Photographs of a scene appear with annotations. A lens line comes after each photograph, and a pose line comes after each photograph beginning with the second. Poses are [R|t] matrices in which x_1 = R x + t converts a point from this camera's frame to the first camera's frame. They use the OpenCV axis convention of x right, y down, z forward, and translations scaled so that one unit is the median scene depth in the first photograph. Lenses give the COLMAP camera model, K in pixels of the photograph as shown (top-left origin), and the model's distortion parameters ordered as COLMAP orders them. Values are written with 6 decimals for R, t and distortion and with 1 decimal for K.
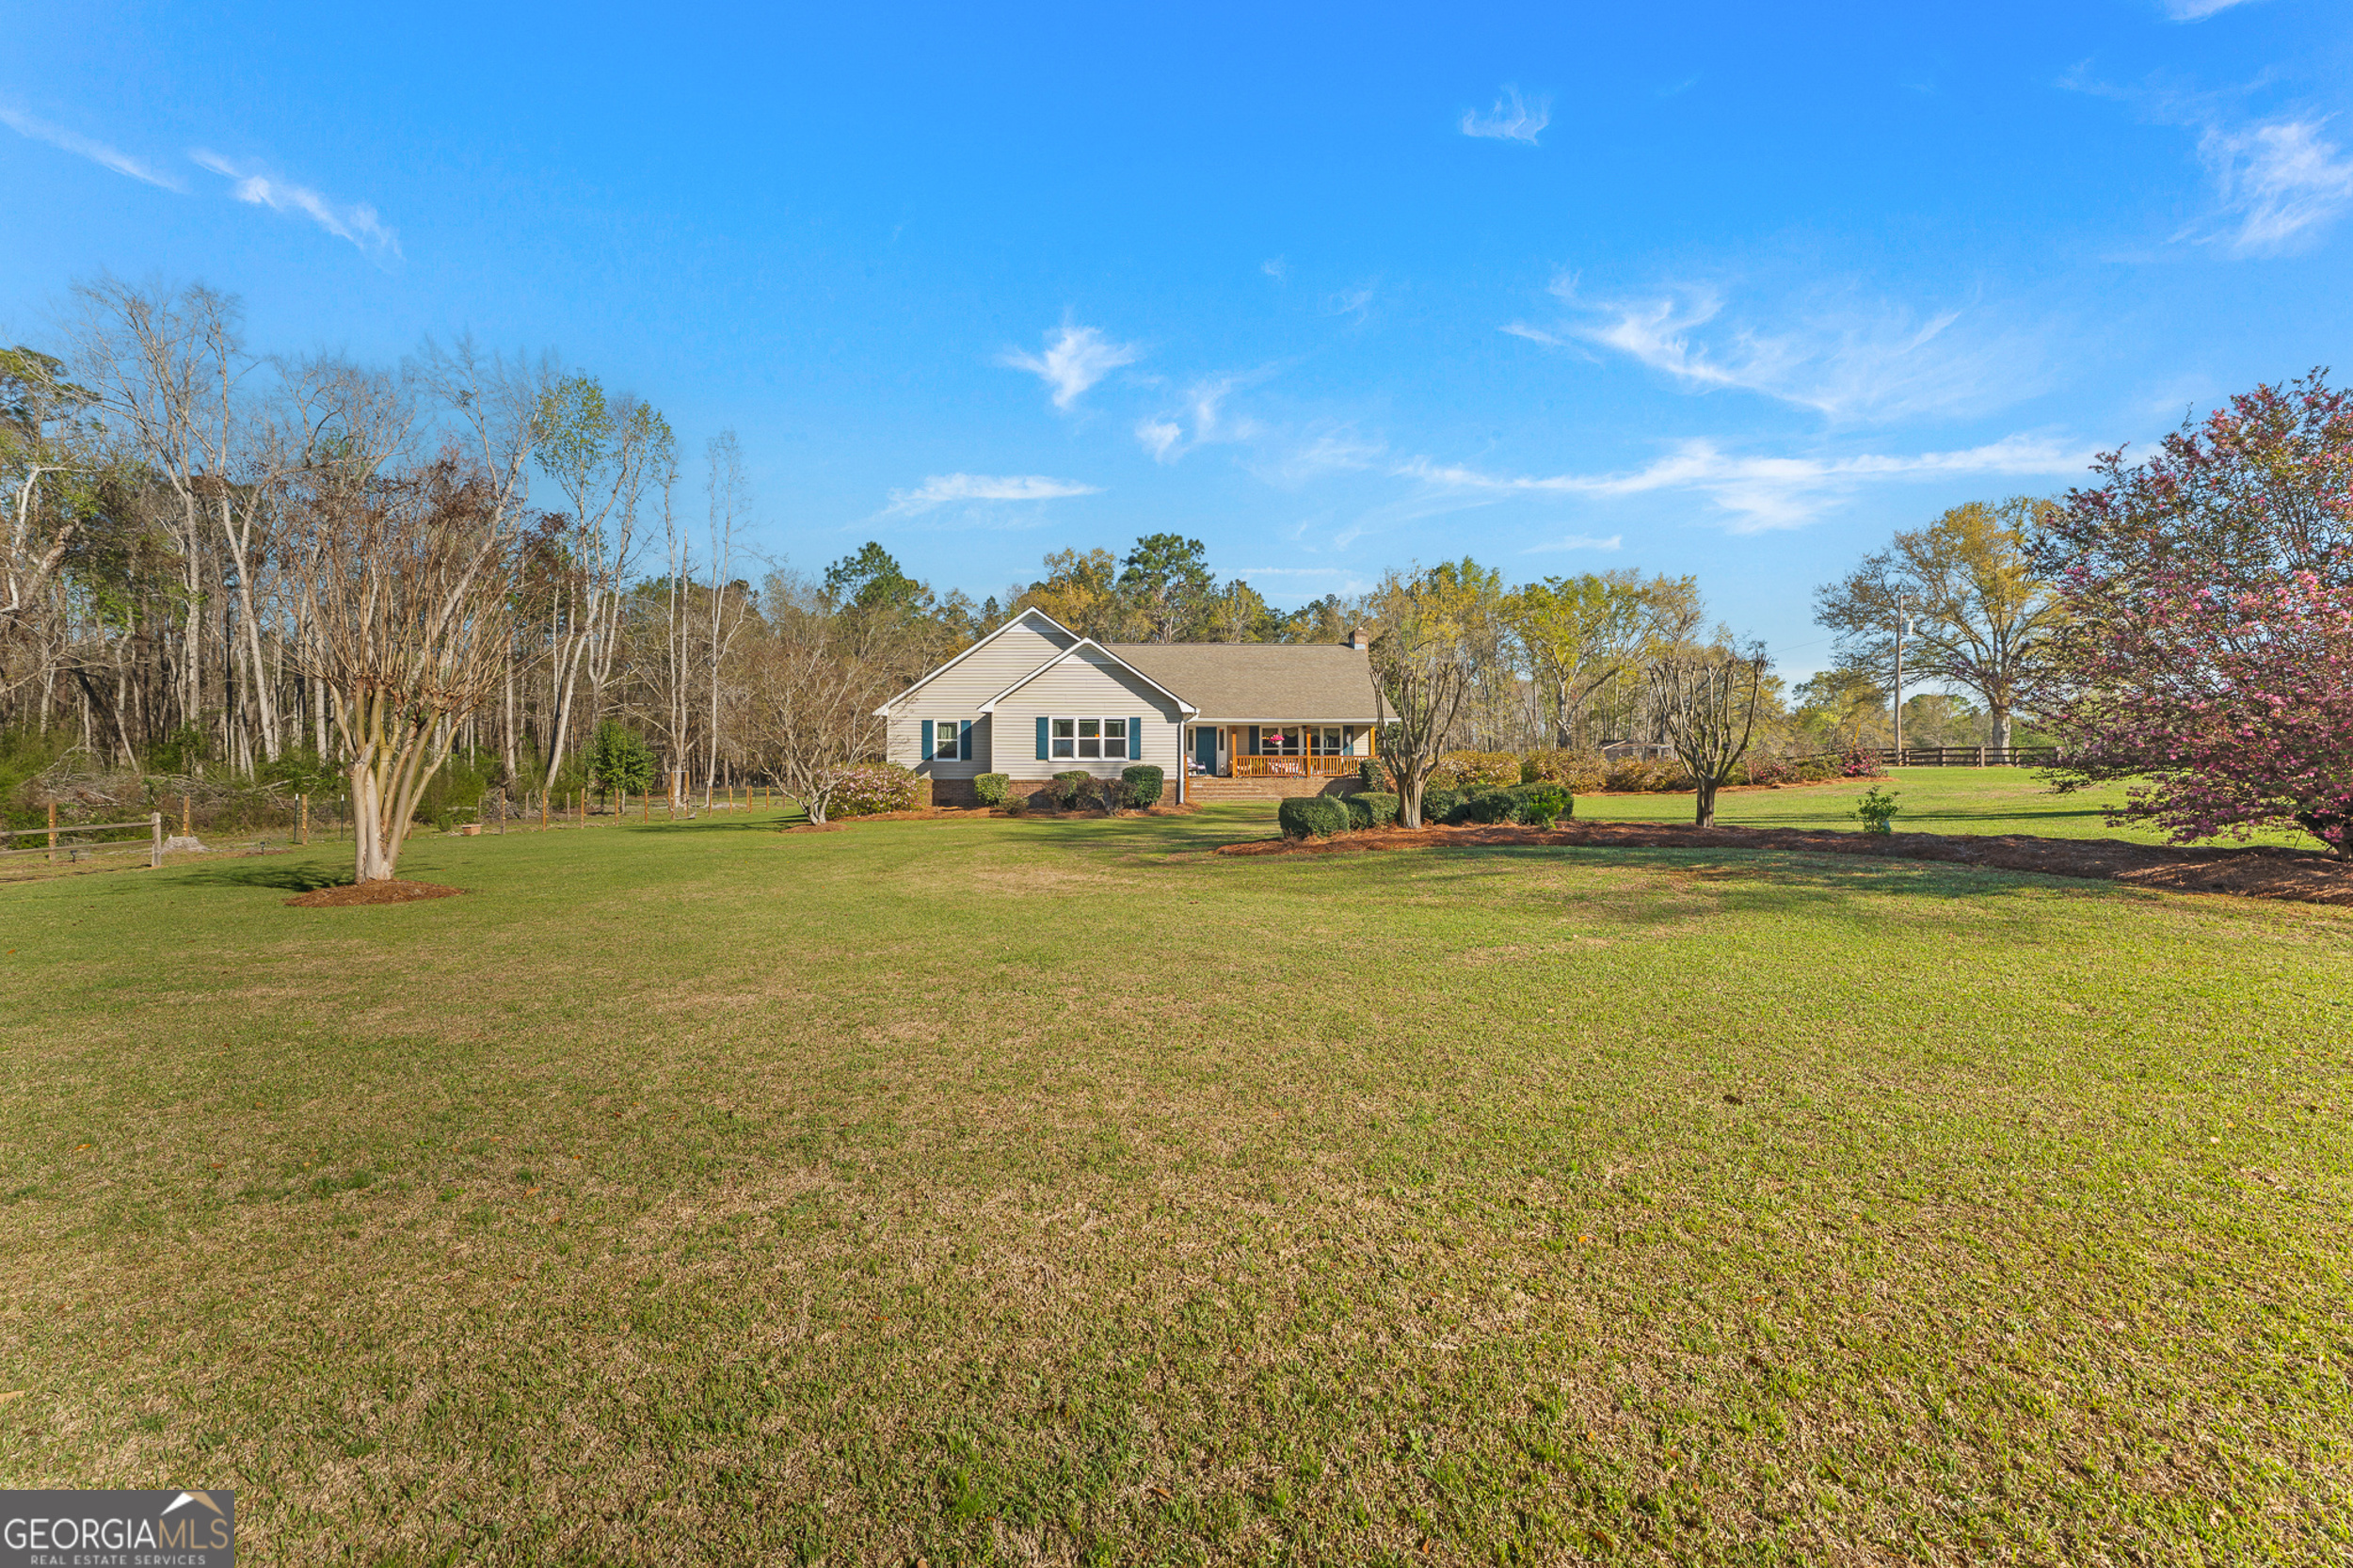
lens RADIAL K [[928.2, 0, 1183.6], [0, 928.2, 737.6], [0, 0, 1]] dist [-0.000182, -0.000060]
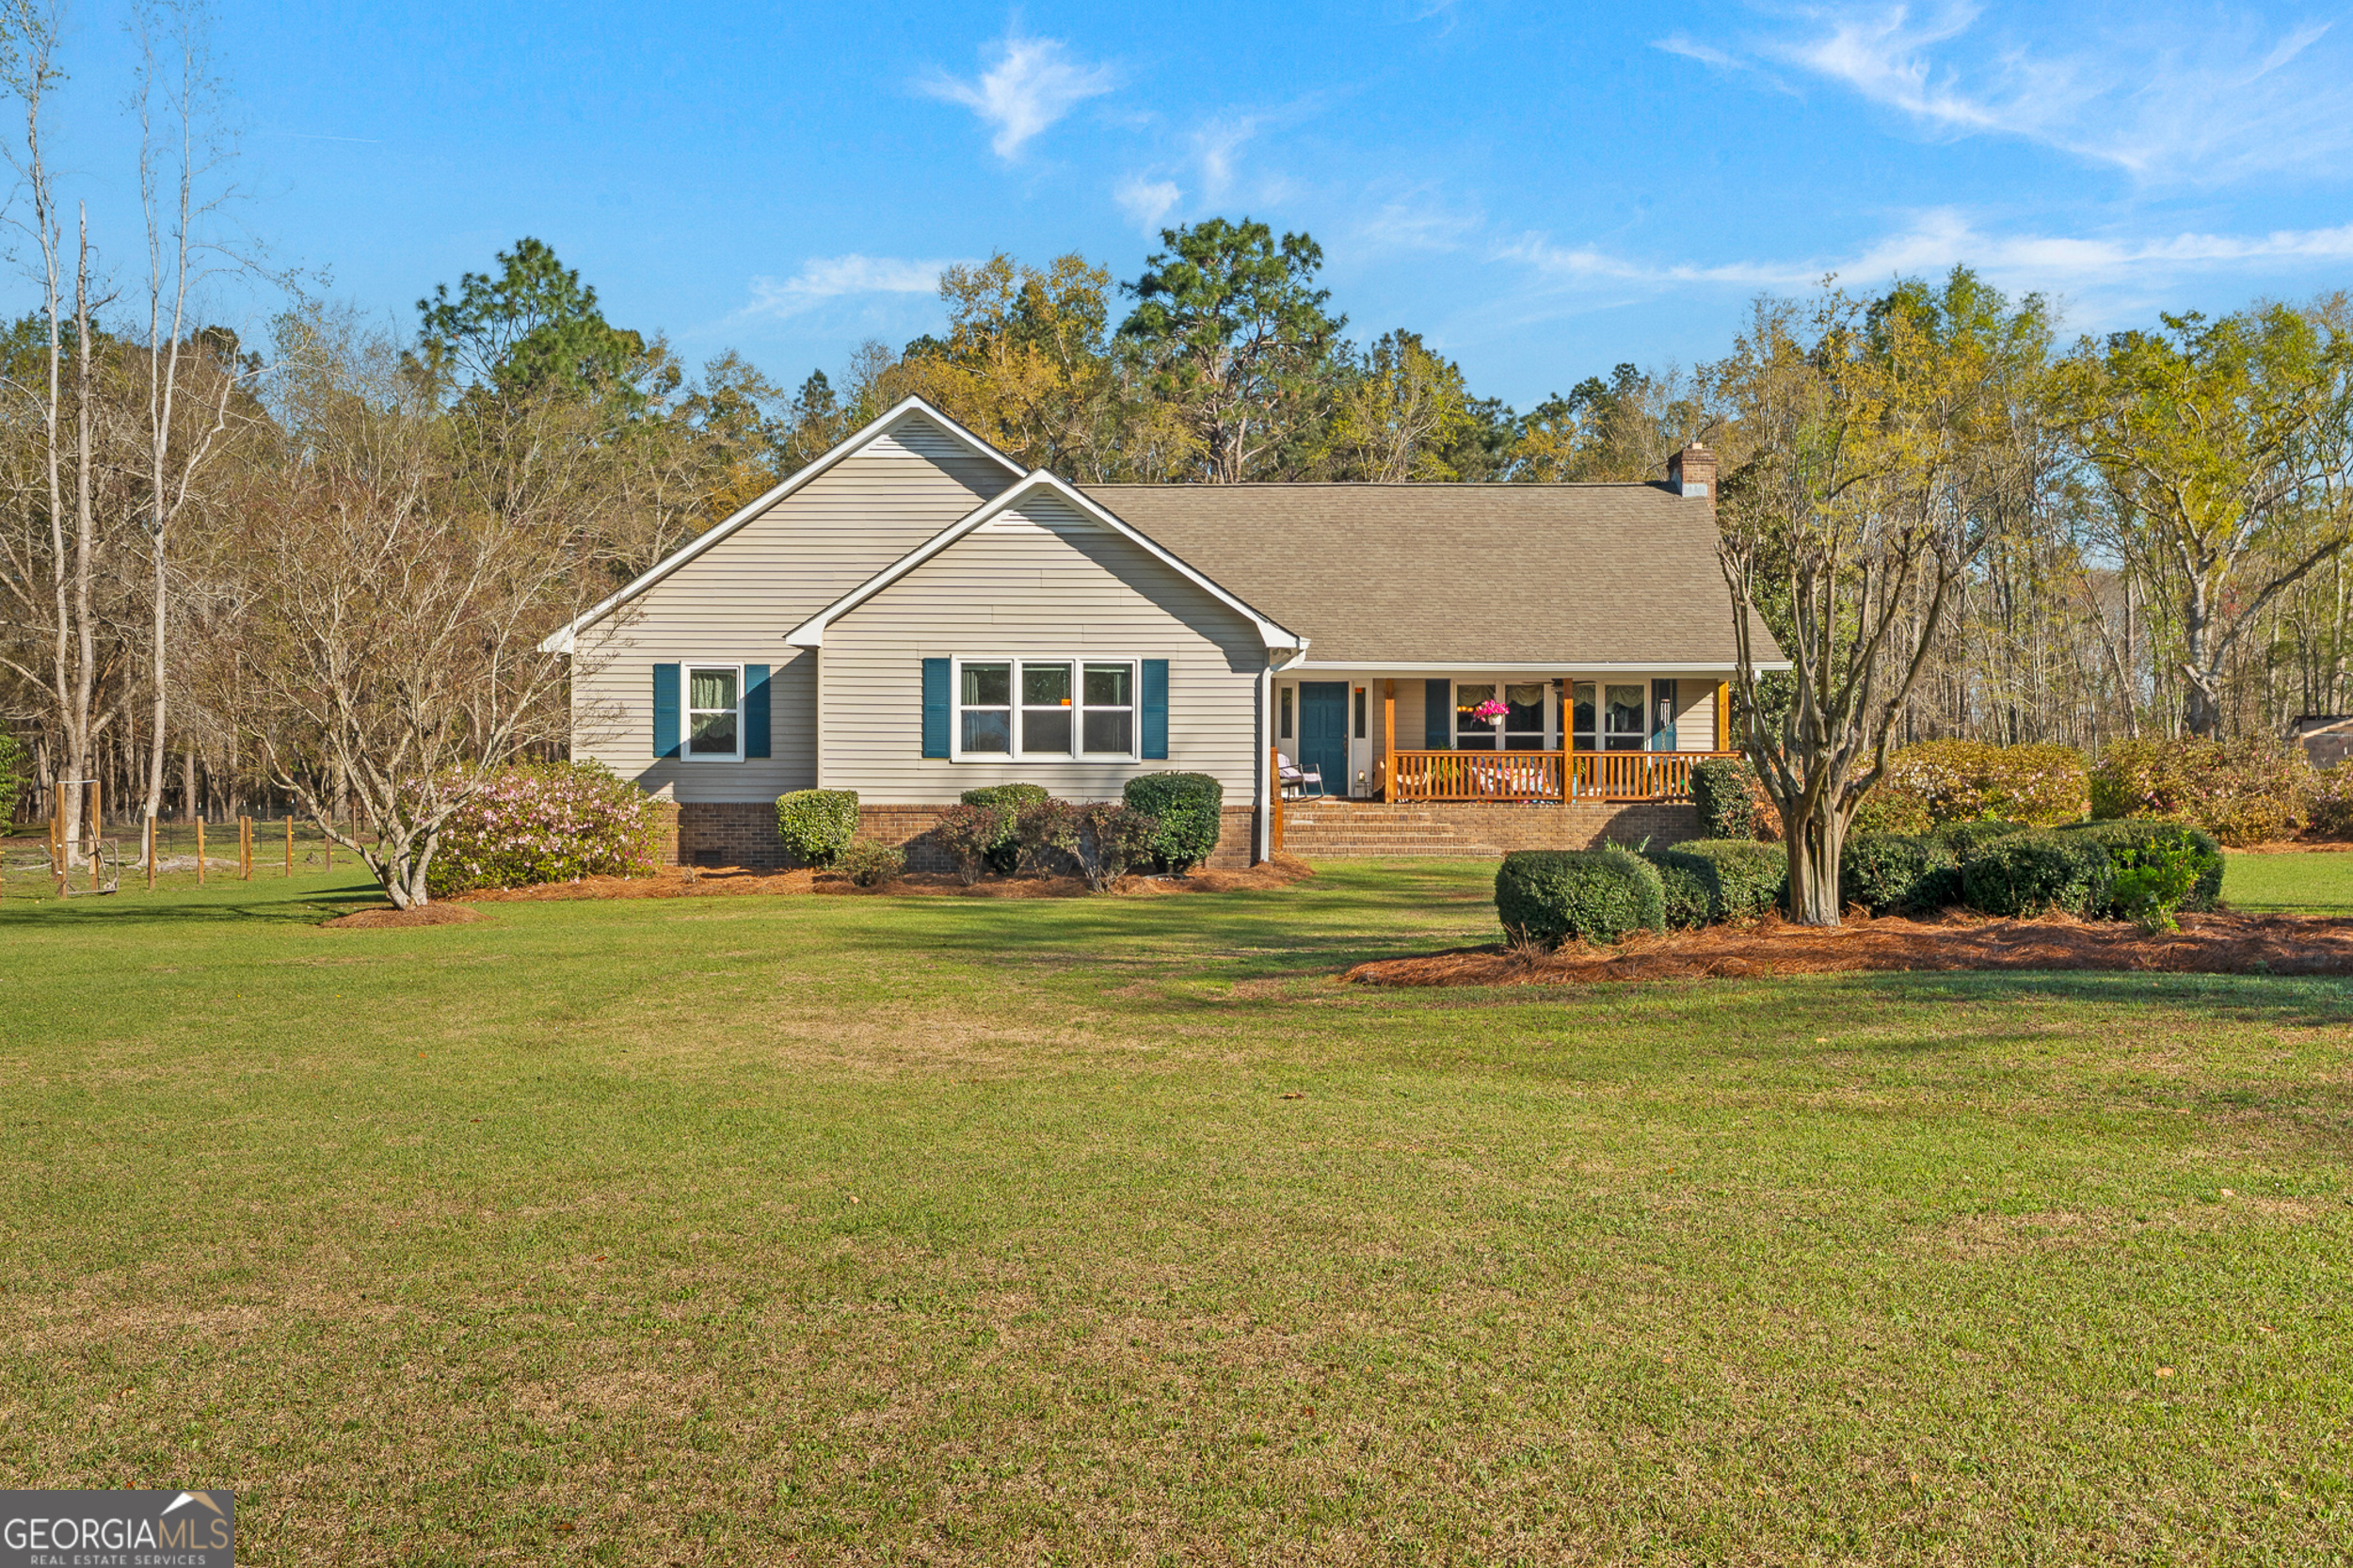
lens RADIAL K [[928.2, 0, 1179.5], [0, 928.2, 783.7], [0, 0, 1]] dist [-0.000182, -0.000060]
pose [[0.999986, 0.004282, -0.003252, -0.040090], [-0.004140, 0.999086, 0.042536, 0.017136], [0.003431, -0.042522, 0.999090, 0.581009]]
